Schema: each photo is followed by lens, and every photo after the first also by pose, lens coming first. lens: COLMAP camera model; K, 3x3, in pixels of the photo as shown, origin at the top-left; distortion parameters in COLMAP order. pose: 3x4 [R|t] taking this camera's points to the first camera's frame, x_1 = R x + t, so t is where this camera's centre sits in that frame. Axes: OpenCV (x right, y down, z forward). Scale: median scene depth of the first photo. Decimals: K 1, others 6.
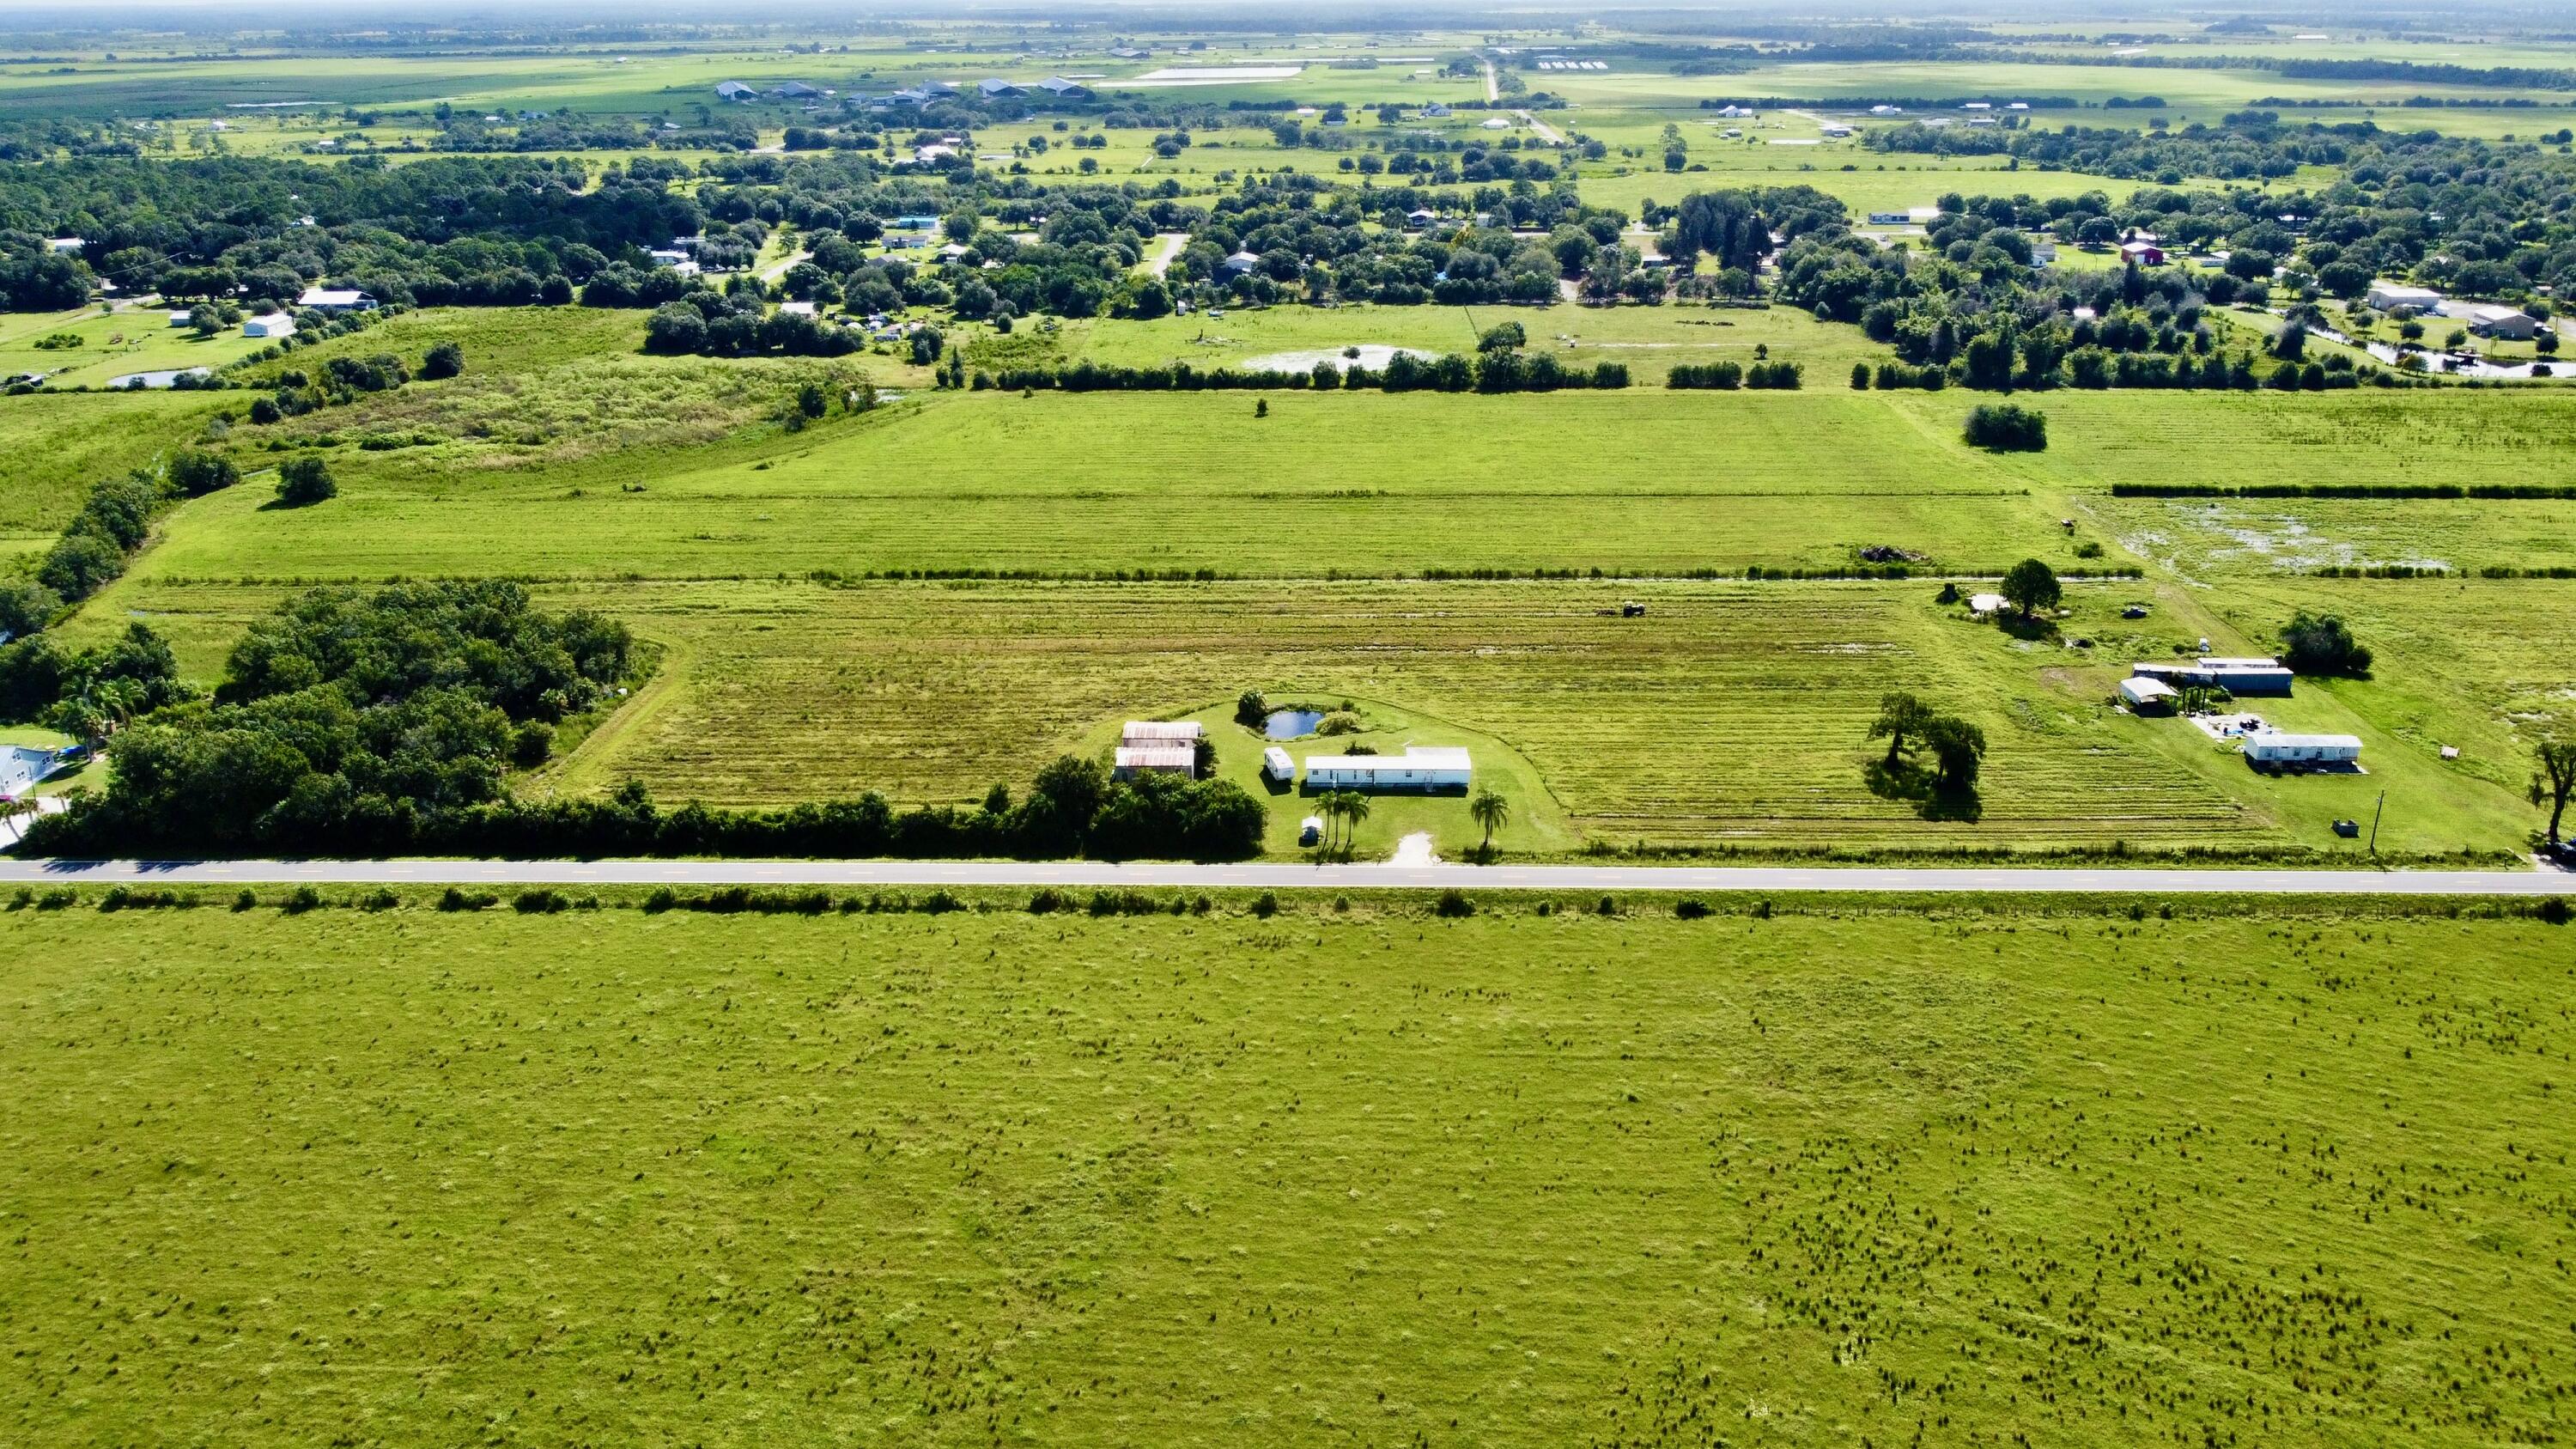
lens RADIAL K [[1967.0, 0, 1268.5], [0, 1967.0, 716.3], [0, 0, 1]] dist [-0.005231, 0.001329]
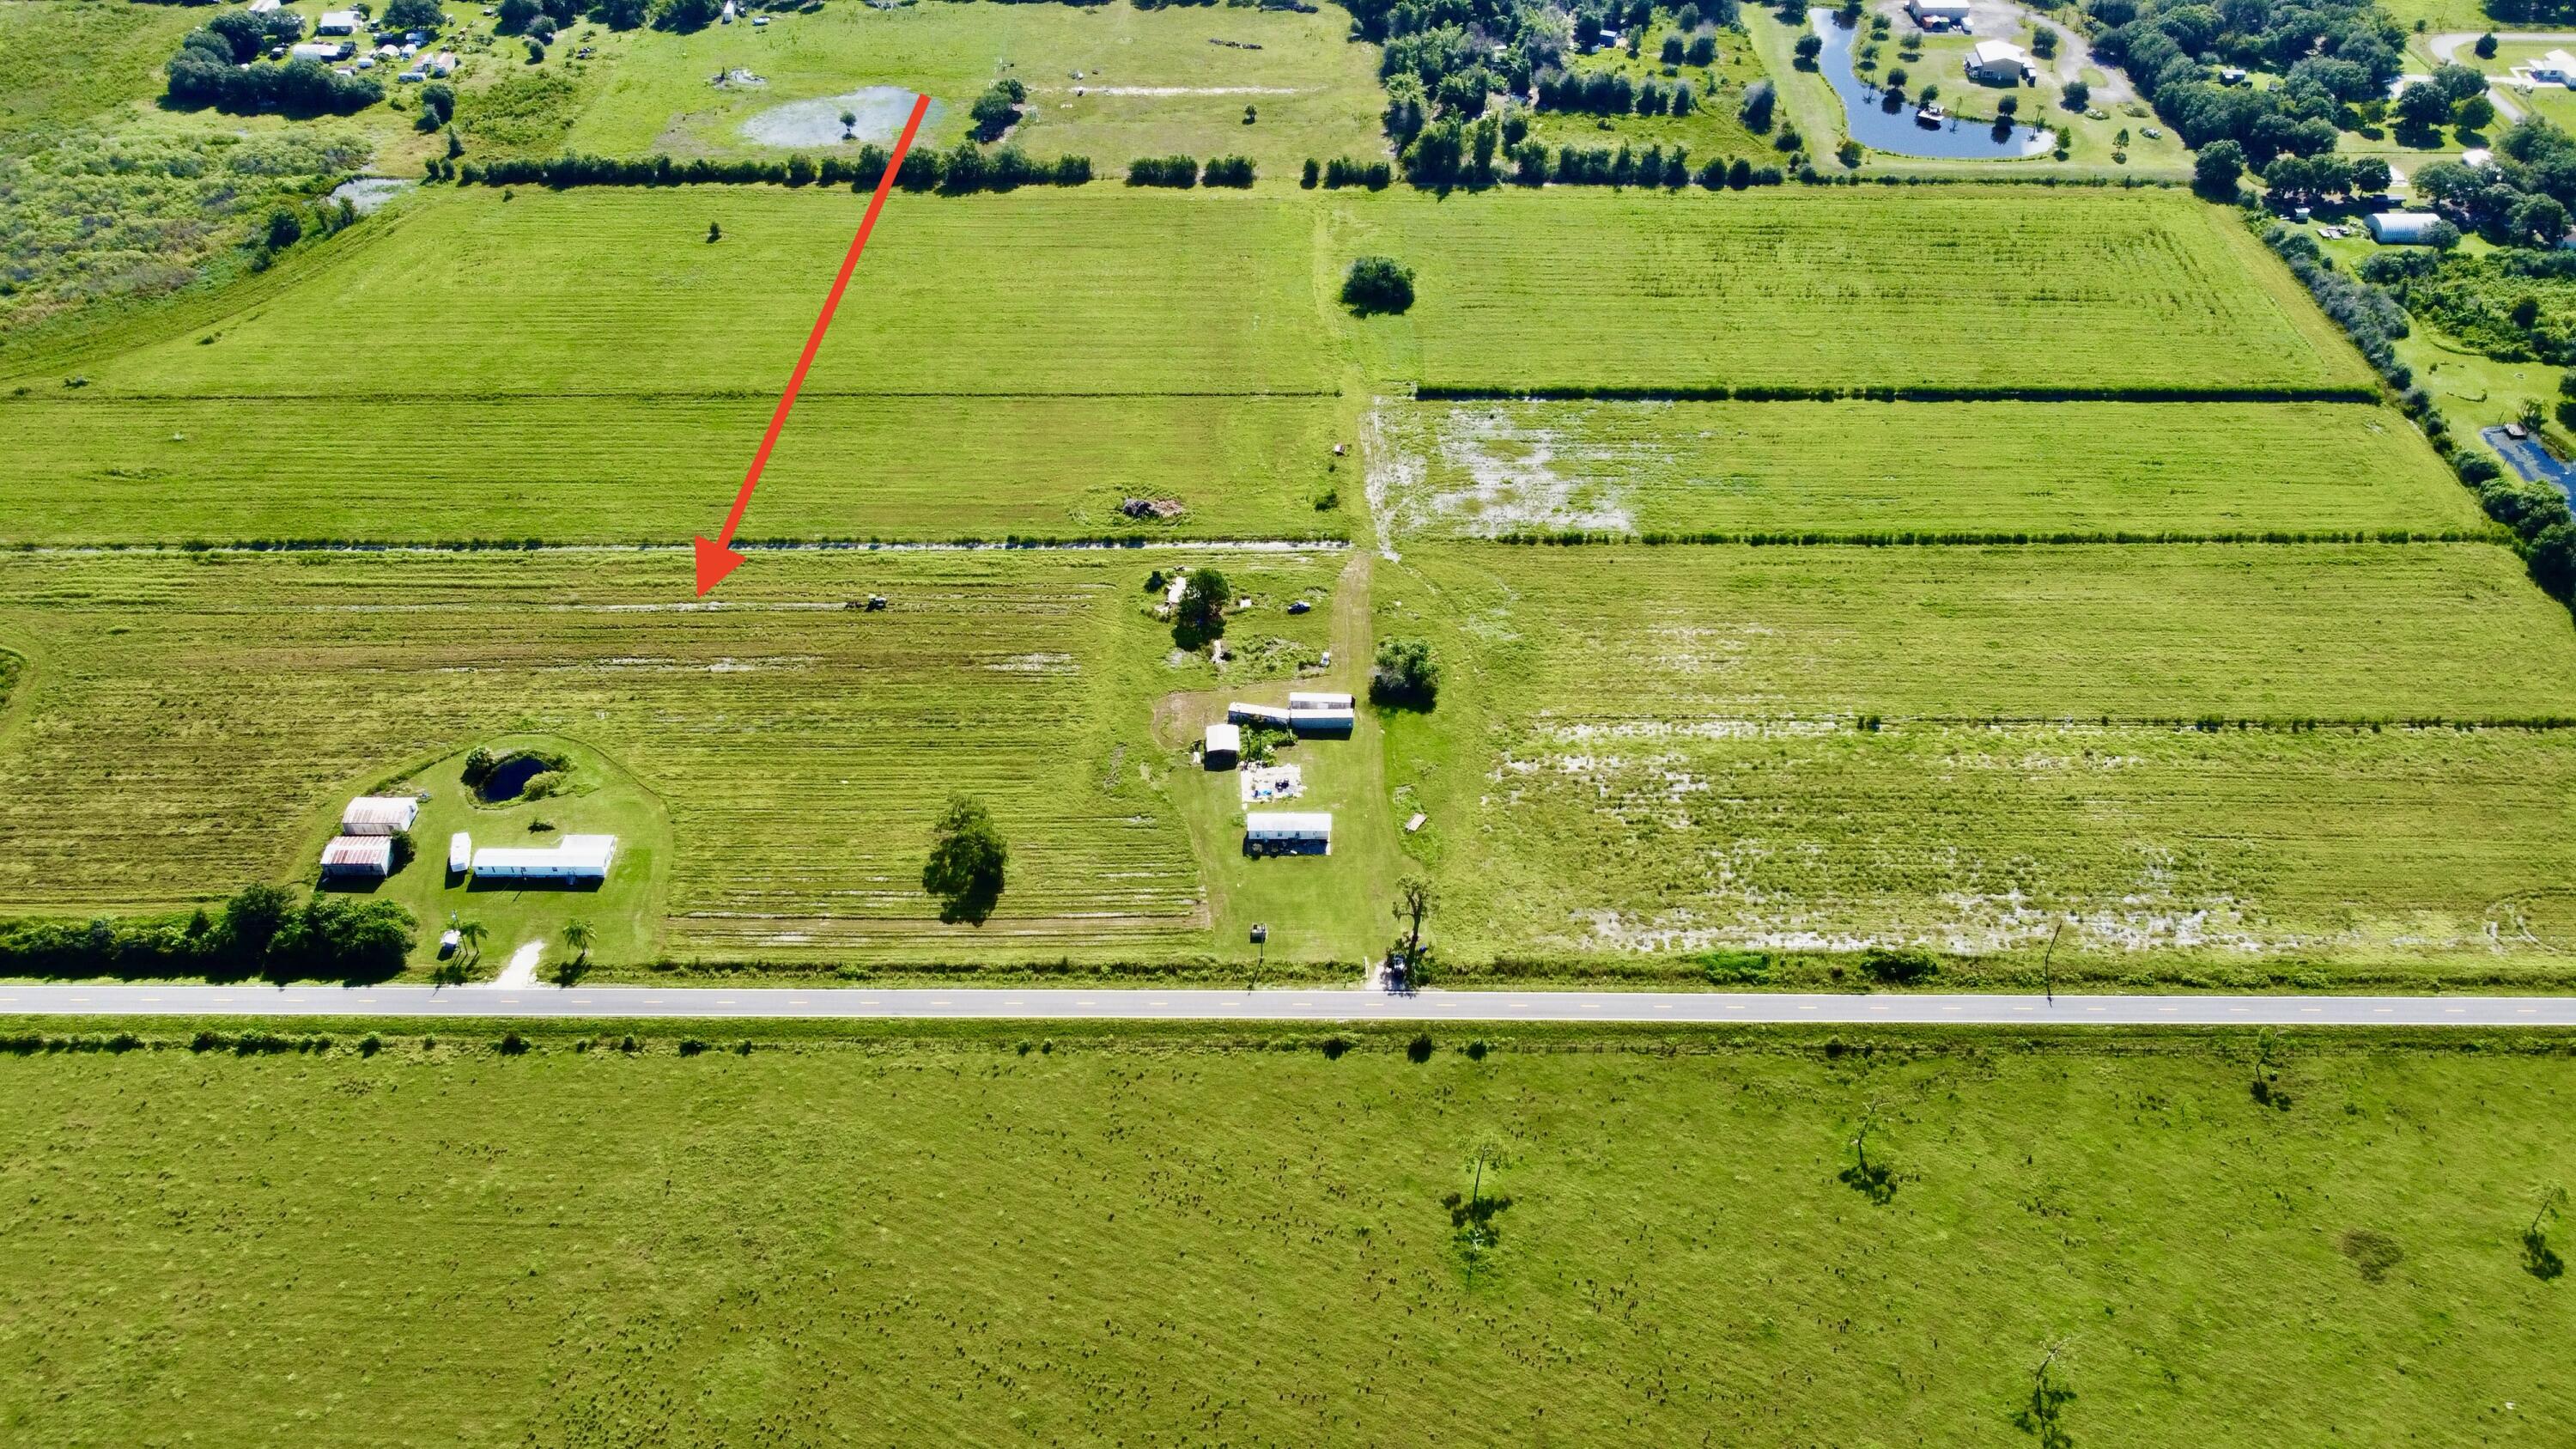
lens RADIAL K [[1967.0, 0, 1268.5], [0, 1967.0, 716.3], [0, 0, 1]] dist [-0.005231, 0.001329]
pose [[0.999696, -0.008269, 0.023229, 0.370580], [0.000331, 0.946500, 0.322704, -0.348160], [-0.024655, -0.322598, 0.946215, -0.124047]]
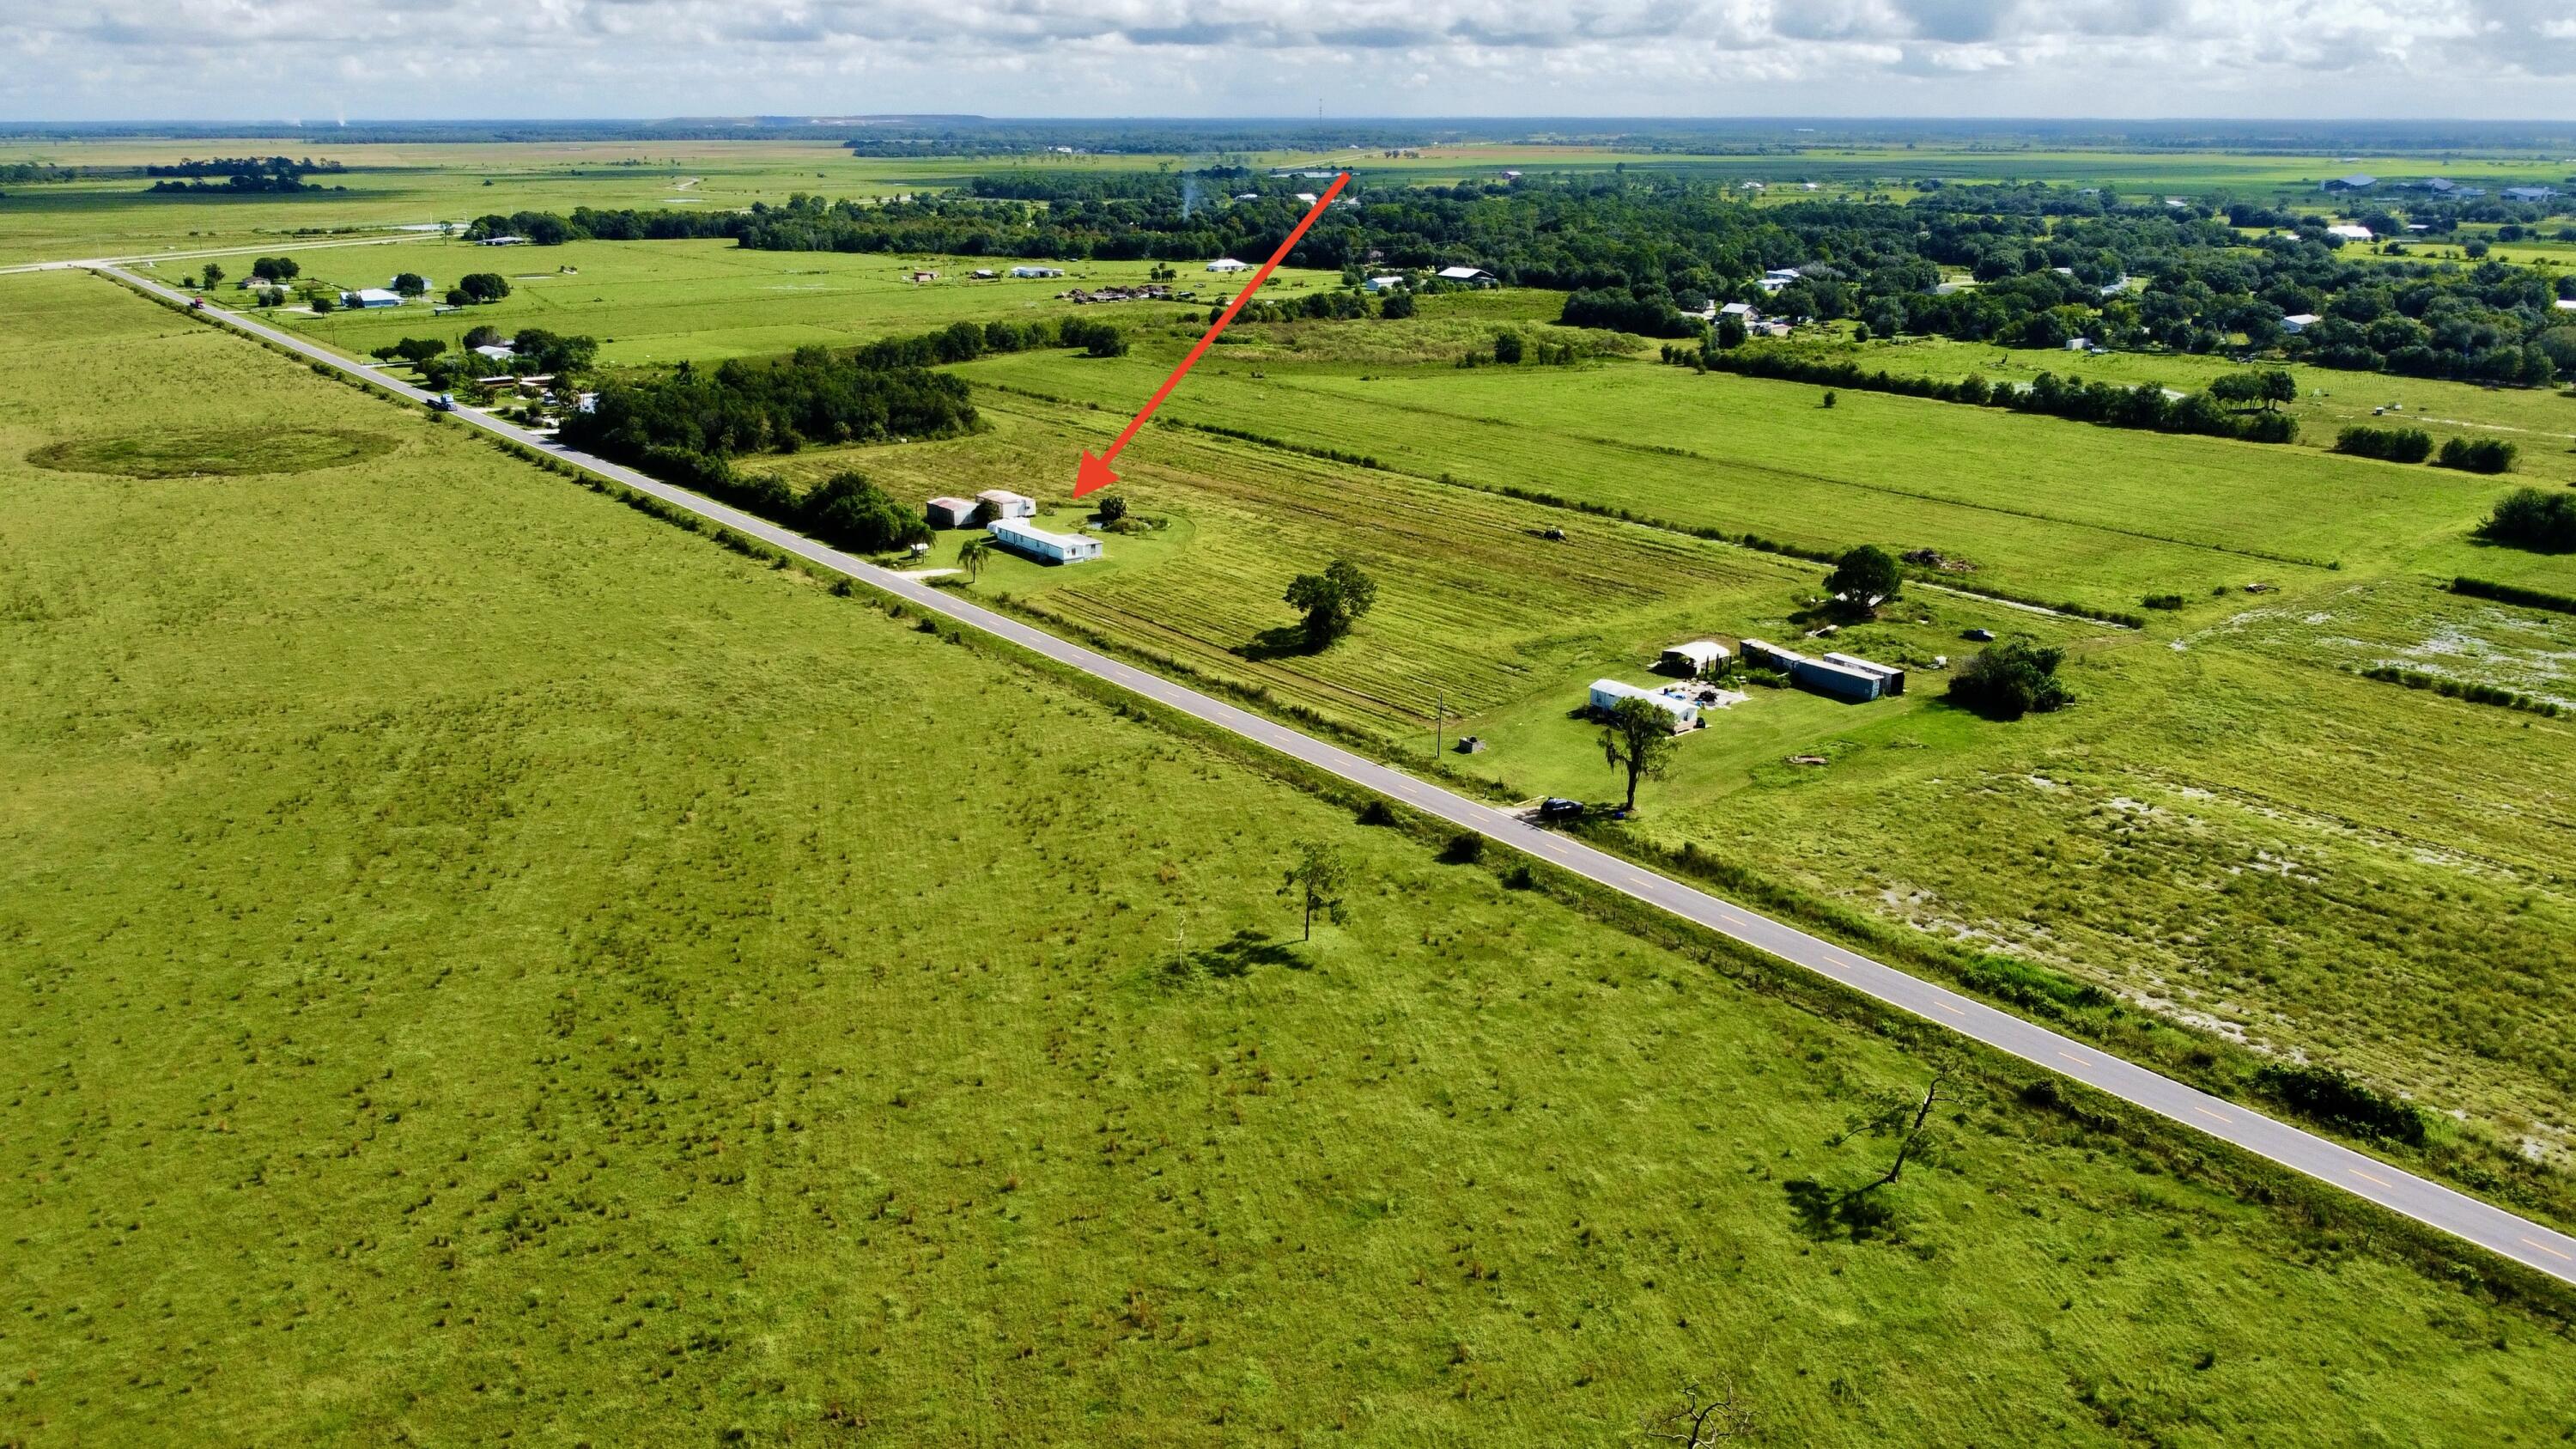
lens RADIAL K [[1967.0, 0, 1268.5], [0, 1967.0, 716.3], [0, 0, 1]] dist [-0.005231, 0.001329]
pose [[0.625659, 0.237972, -0.742913, 0.824027], [-0.276267, 0.958207, 0.074272, 0.000937], [0.729539, 0.158773, 0.665254, 0.221859]]
